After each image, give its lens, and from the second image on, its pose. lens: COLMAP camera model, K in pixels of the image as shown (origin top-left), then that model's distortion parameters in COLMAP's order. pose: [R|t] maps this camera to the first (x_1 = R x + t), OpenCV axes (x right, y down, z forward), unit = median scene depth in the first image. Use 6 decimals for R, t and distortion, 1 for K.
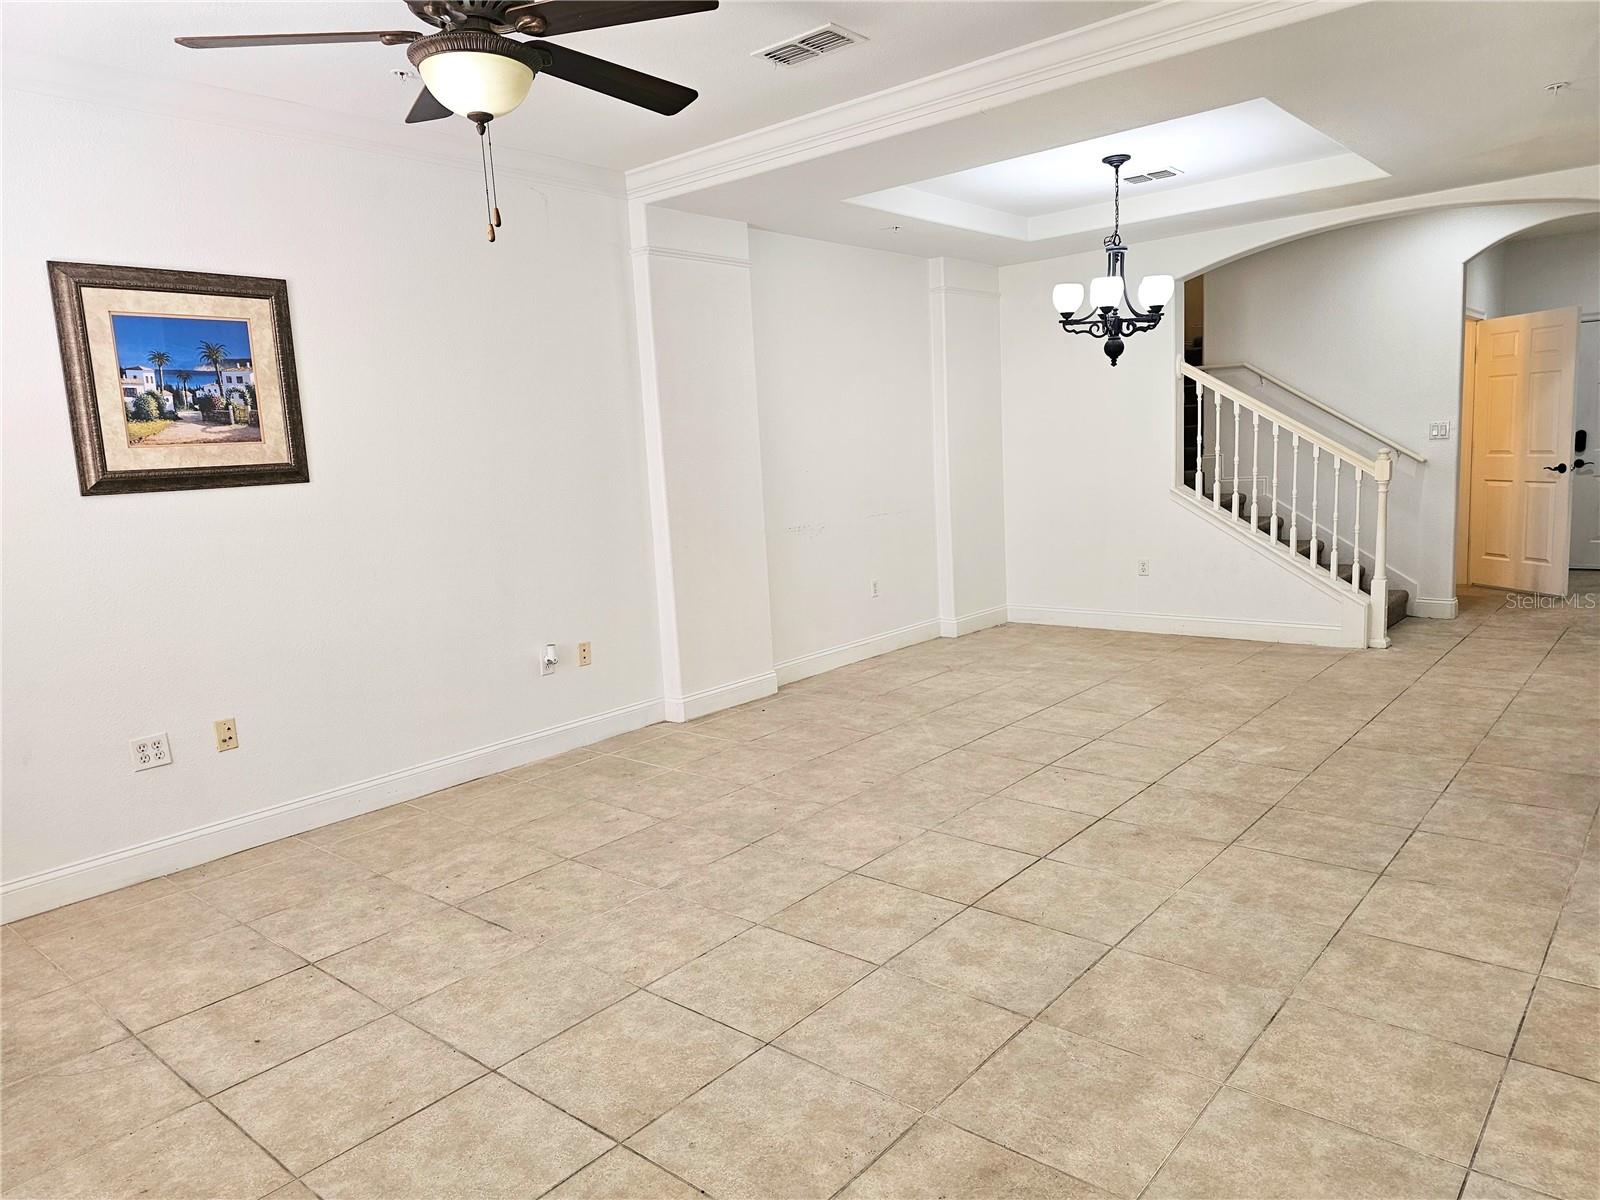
lens RADIAL K [[1070.4, 0, 800.9], [0, 1070.4, 607.4], [0, 0, 1]] dist [0.052154, -0.041573]
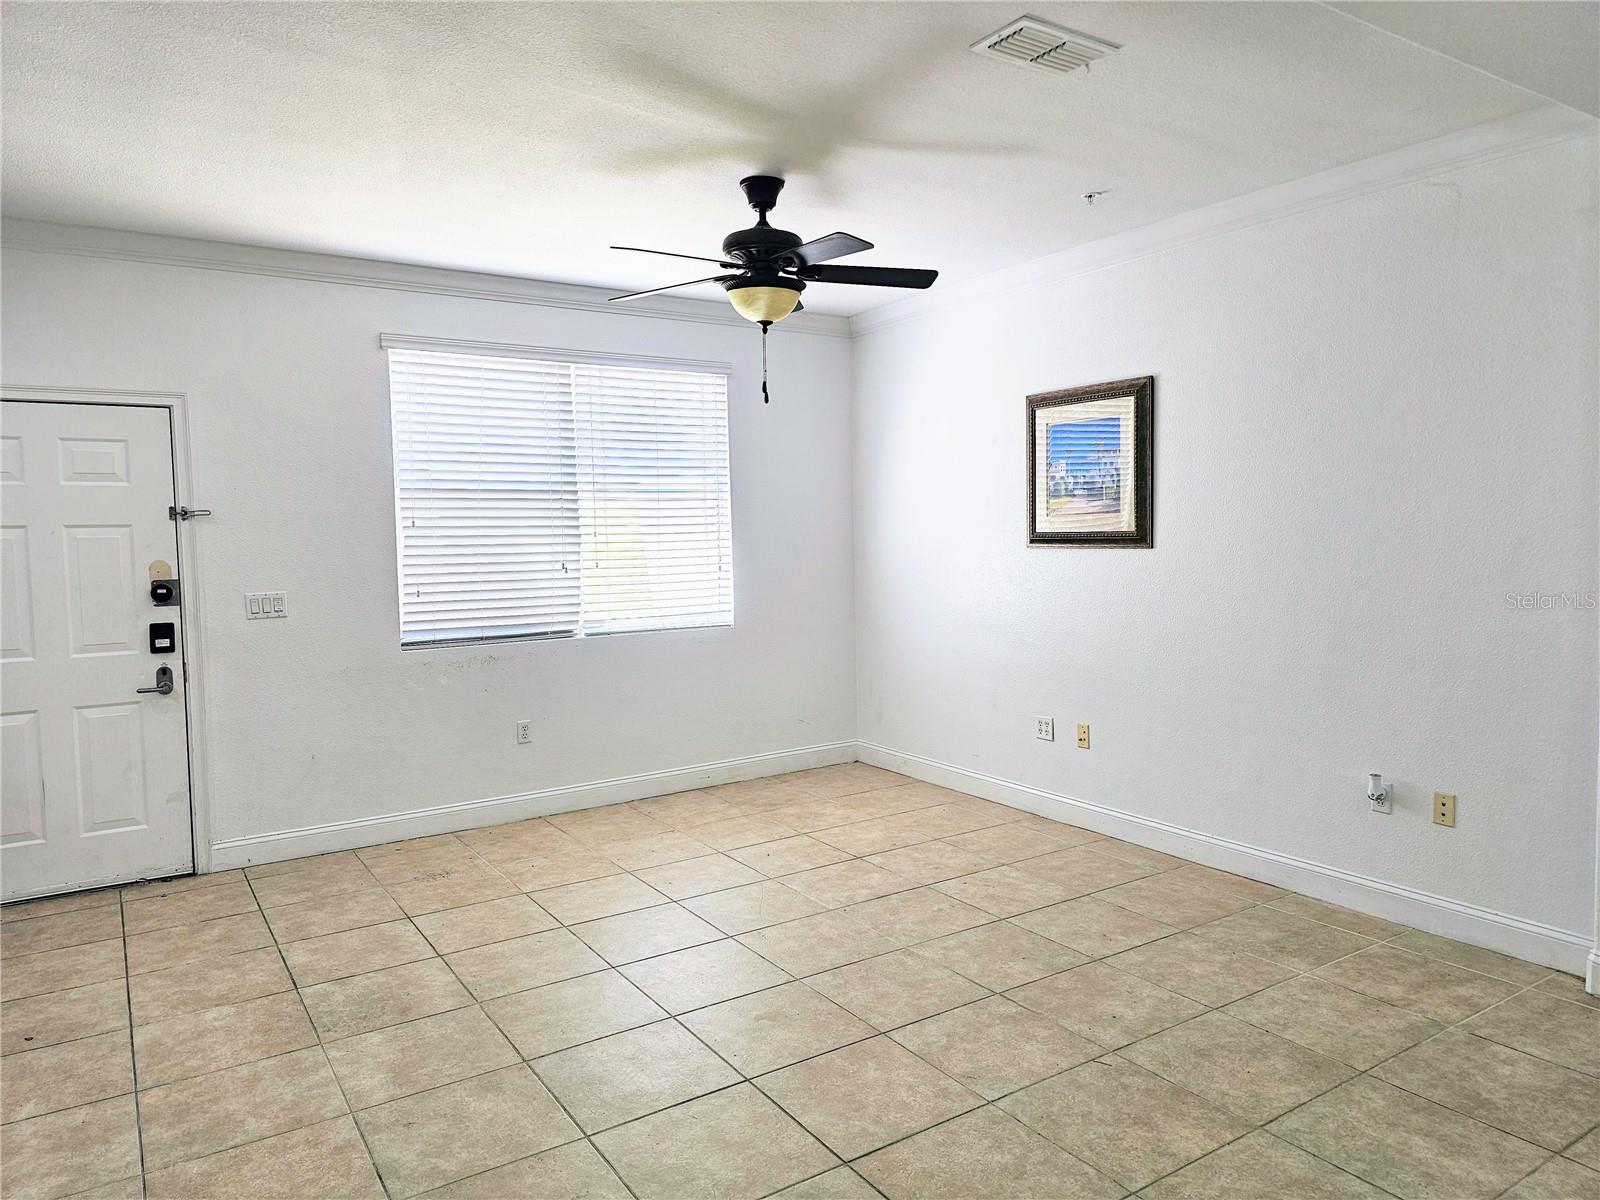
lens RADIAL K [[1070.4, 0, 813.1], [0, 1070.4, 606.5], [0, 0, 1]] dist [0.052154, -0.041573]
pose [[-0.273323, 0.130667, -0.953006, 0.581172], [-0.115352, 0.979129, 0.167332, -0.161375], [0.954981, 0.155667, -0.252546, 0.750236]]
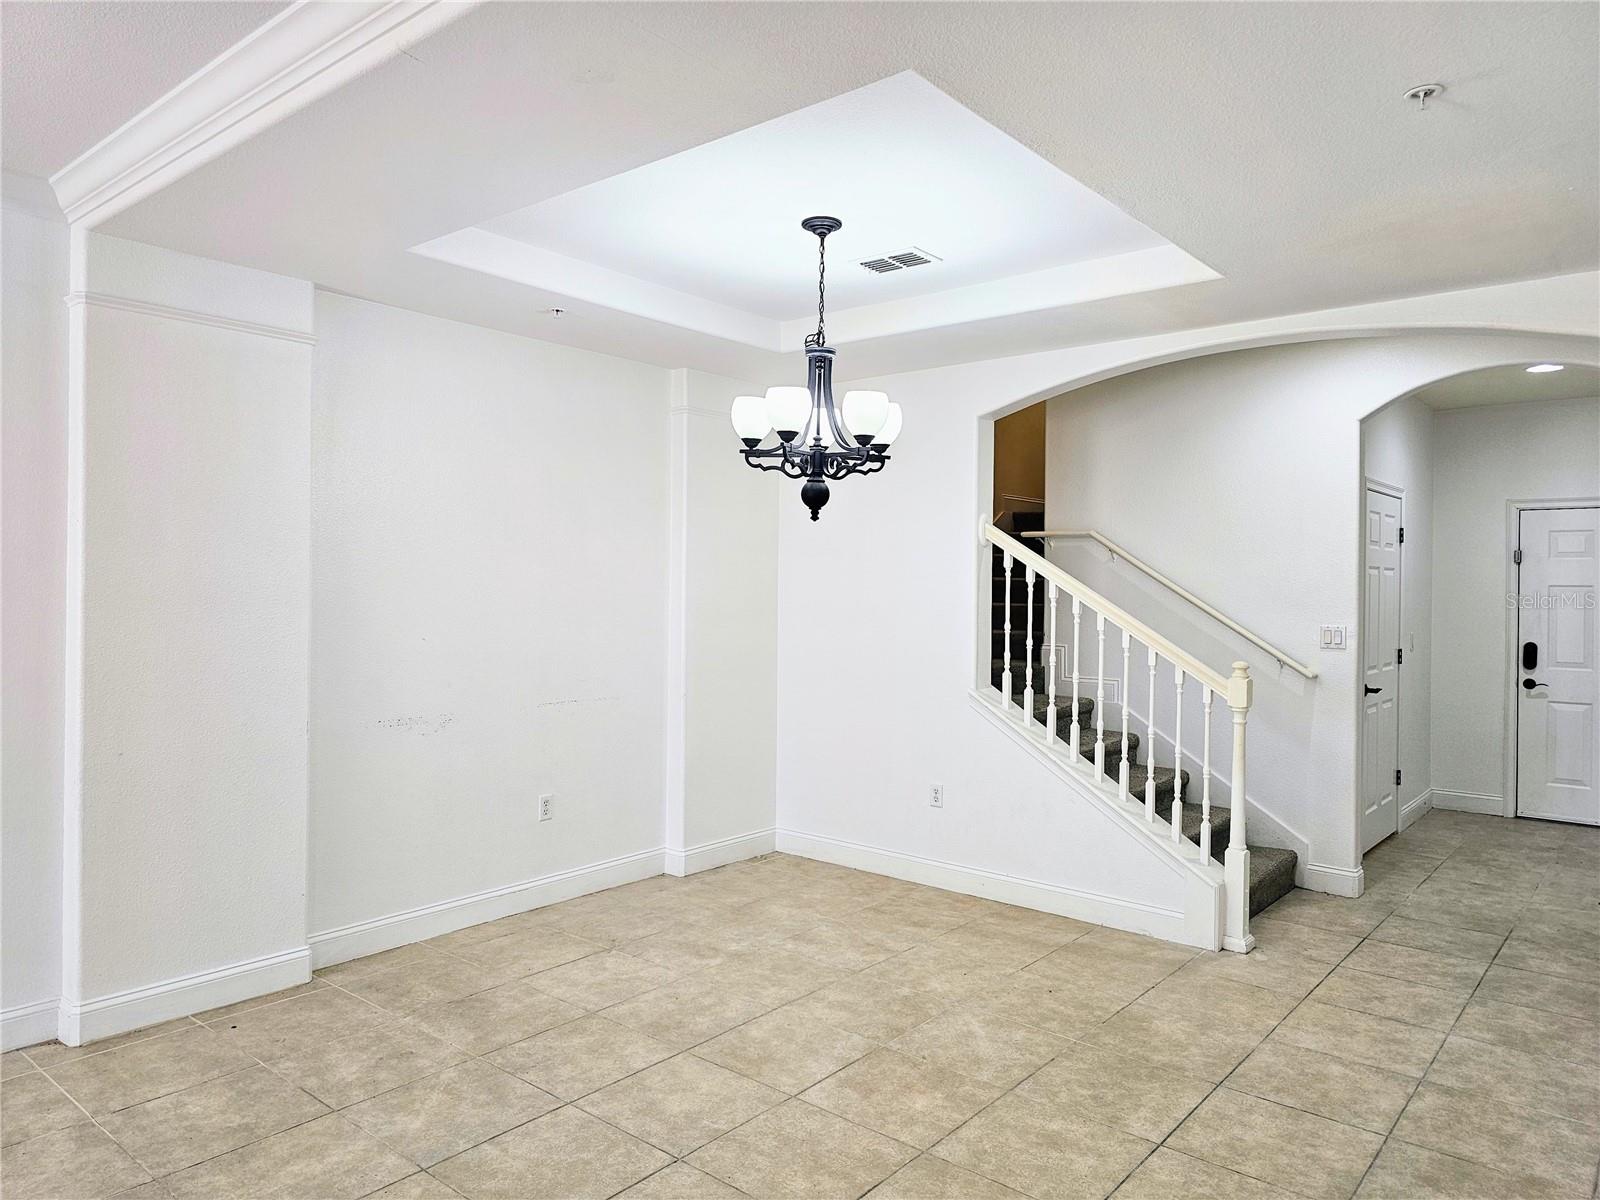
lens RADIAL K [[1070.4, 0, 803.7], [0, 1070.4, 601.6], [0, 0, 1]] dist [0.052154, -0.041573]
pose [[0.997987, 0.062306, 0.011795, 0.293274], [-0.060180, 0.989212, -0.133561, -0.089643], [-0.019990, 0.132582, 0.990970, 0.366441]]
